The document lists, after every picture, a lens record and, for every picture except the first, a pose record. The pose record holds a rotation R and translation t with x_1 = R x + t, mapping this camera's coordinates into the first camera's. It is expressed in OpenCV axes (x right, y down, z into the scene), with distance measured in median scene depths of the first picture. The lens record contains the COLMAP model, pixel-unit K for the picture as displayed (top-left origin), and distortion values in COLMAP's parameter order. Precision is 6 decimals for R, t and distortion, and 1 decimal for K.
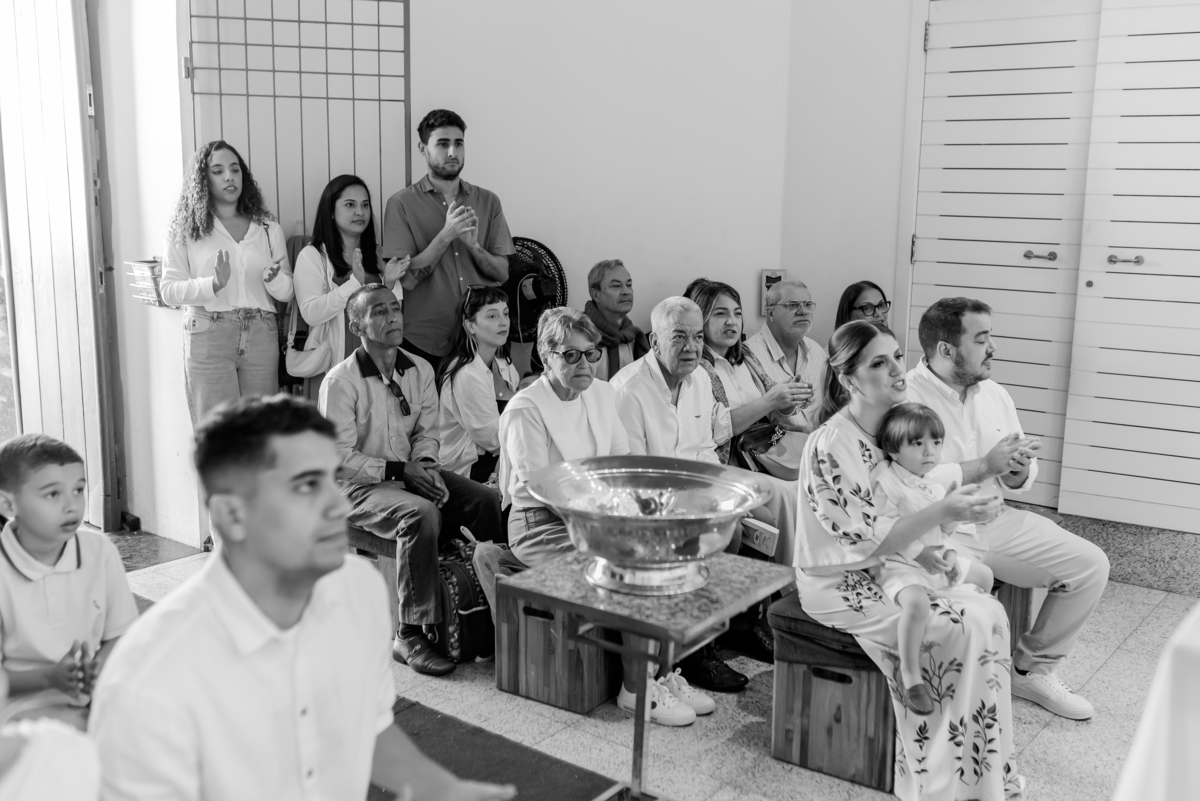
lens RADIAL K [[1165.9, 0, 621.2], [0, 1165.9, 394.2], [0, 0, 1]] dist [-0.006819, 0.021306]
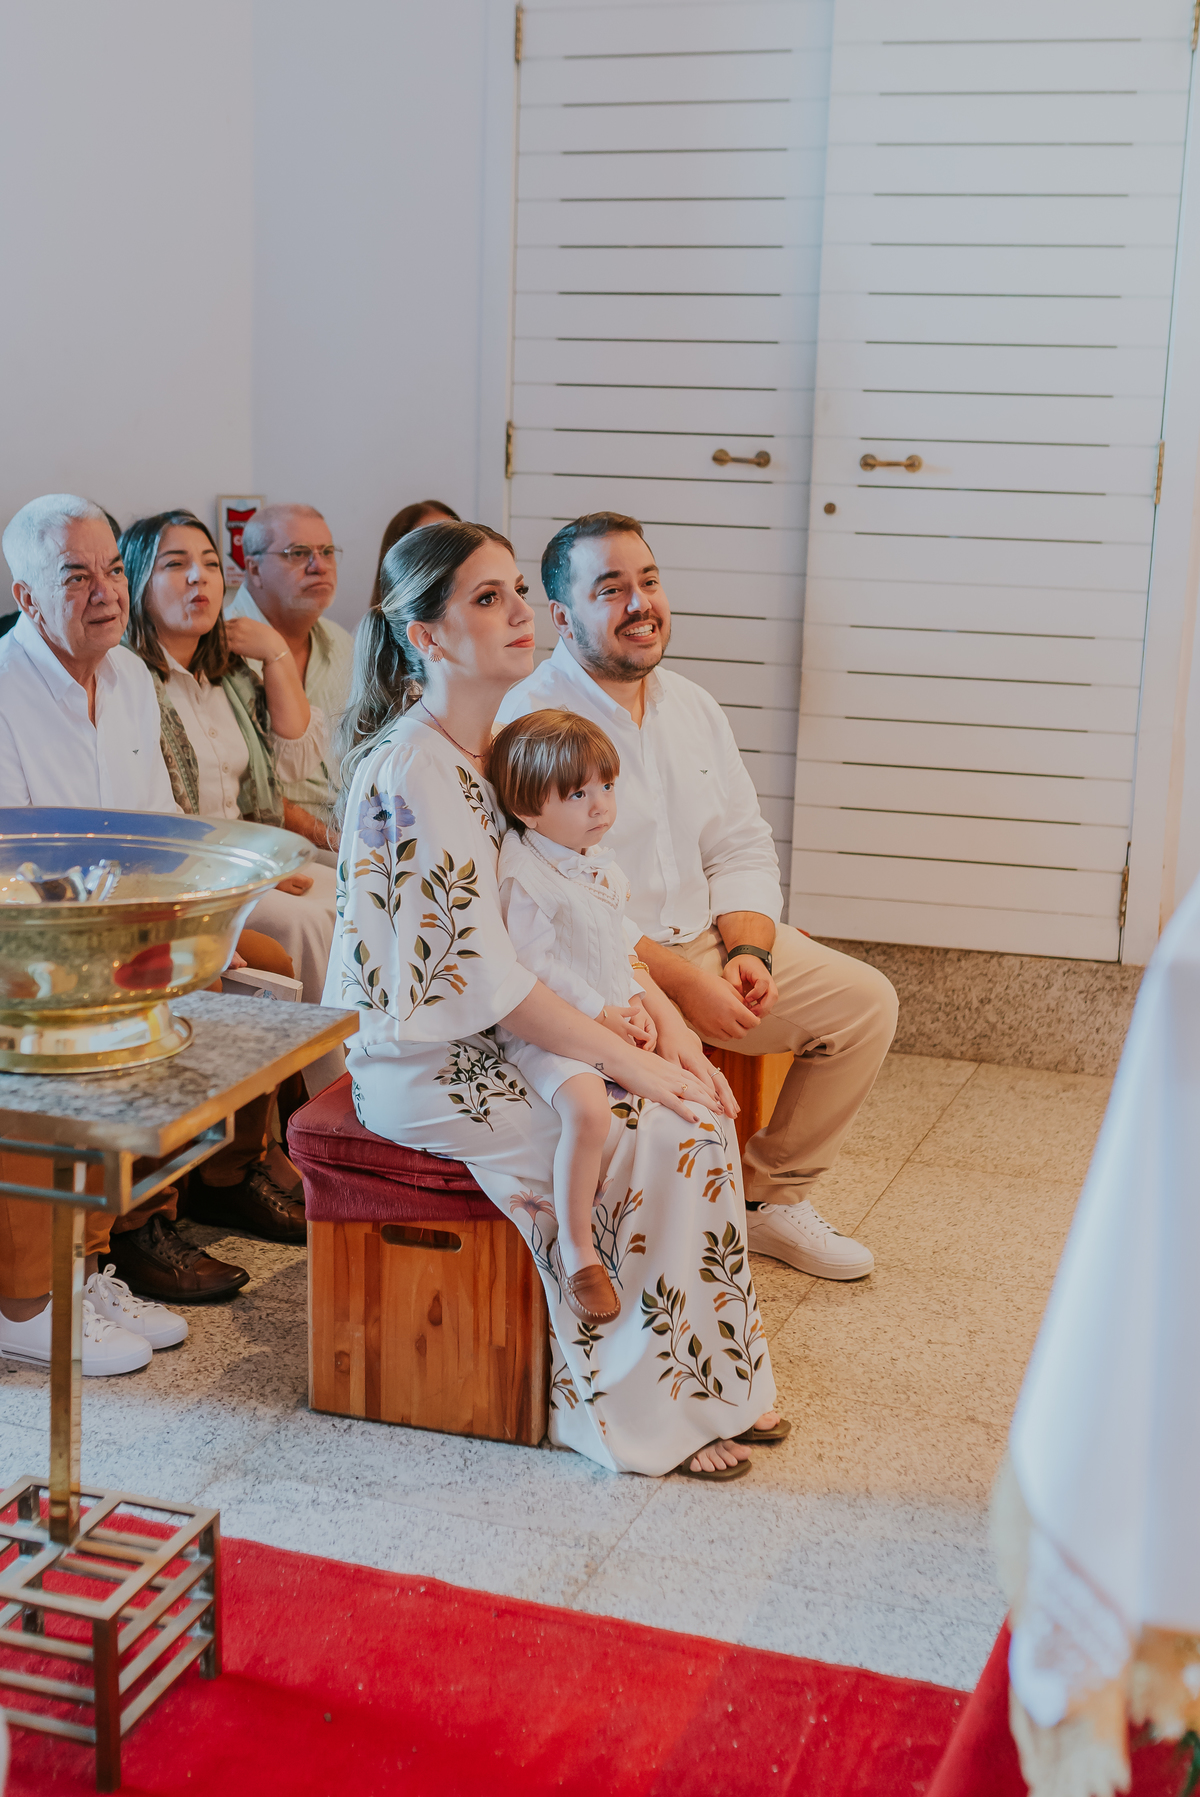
lens RADIAL K [[2250.1, 0, 559.7], [0, 2250.1, 905.5], [0, 0, 1]] dist [0.000723, -0.003983]
pose [[0.959731, -0.053022, 0.275870, -0.026757], [0.040092, 0.997826, 0.052305, 0.044054], [-0.278043, -0.039138, 0.959771, 0.031311]]
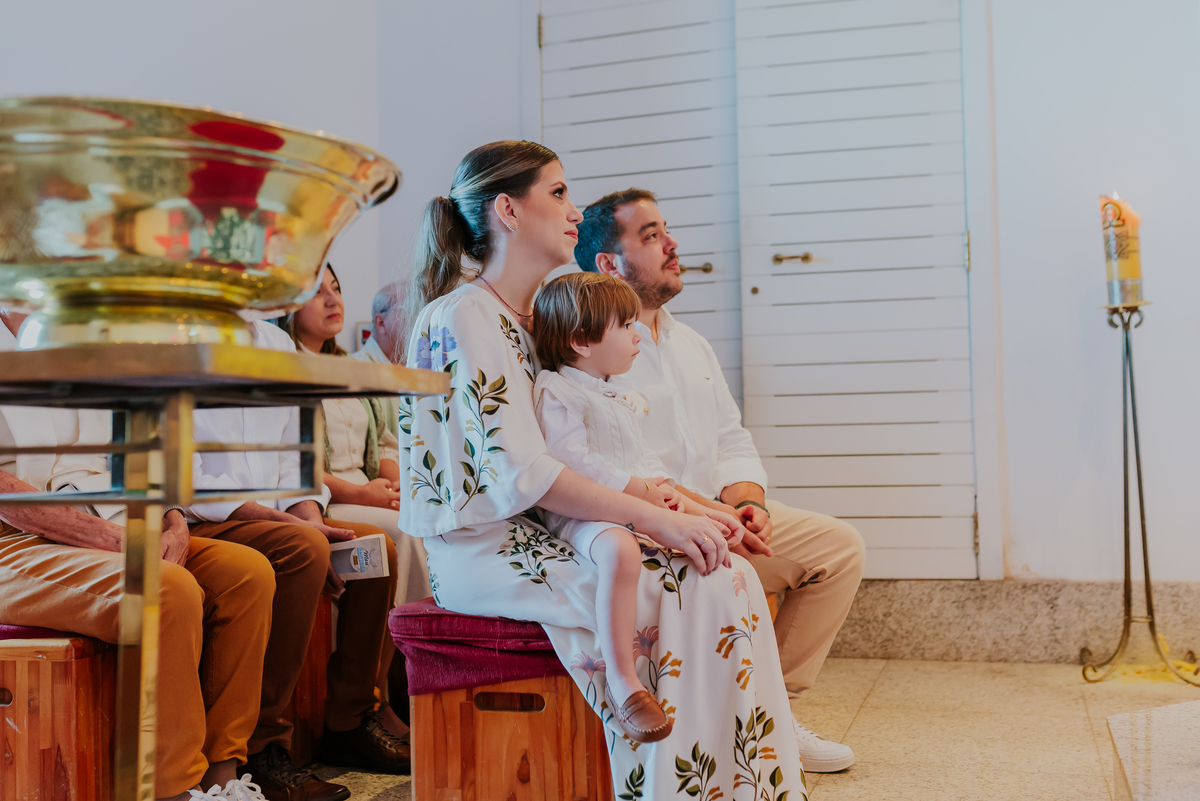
lens RADIAL K [[1192.6, 0, 600.0], [0, 1192.6, 400.5], [0, 0, 1]] dist [-0.000804, 0.007161]
pose [[0.947786, -0.019953, 0.318284, 0.033949], [0.088657, 0.975184, -0.202869, 0.213772], [-0.306337, 0.220494, 0.926034, 0.381655]]
